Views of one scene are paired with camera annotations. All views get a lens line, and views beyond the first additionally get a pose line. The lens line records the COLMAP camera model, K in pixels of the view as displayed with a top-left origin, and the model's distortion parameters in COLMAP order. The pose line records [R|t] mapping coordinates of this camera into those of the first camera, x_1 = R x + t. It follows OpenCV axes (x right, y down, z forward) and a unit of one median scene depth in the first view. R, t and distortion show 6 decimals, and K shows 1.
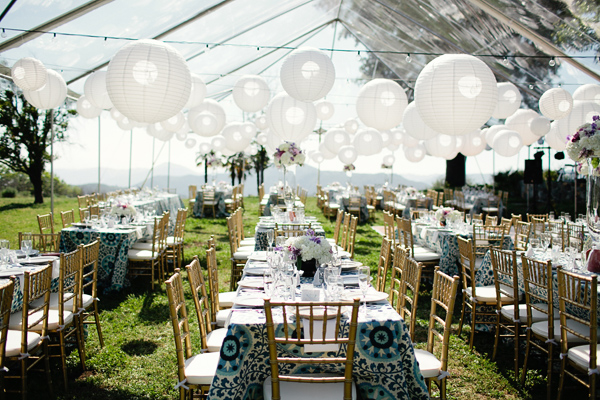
lens RADIAL K [[600.7, 0, 300.4], [0, 600.7, 200.0], [0, 0, 1]] dist [-0.057415, 0.000000]
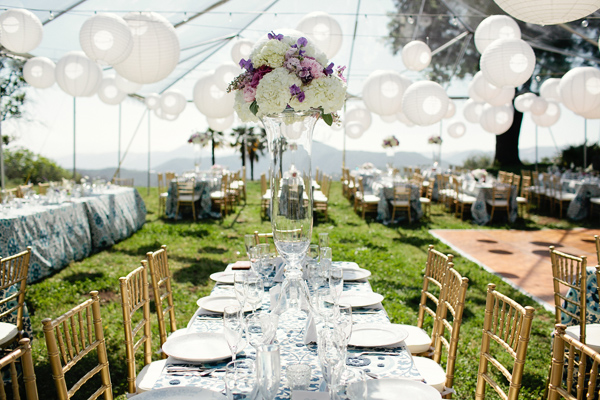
lens RADIAL K [[600.7, 0, 298.4], [0, 600.7, 198.5], [0, 0, 1]] dist [-0.057415, 0.000000]
pose [[0.999227, -0.016613, -0.035625, -0.001787], [0.017701, 0.999379, 0.030466, -0.012197], [0.035097, -0.031073, 0.998901, 0.296548]]
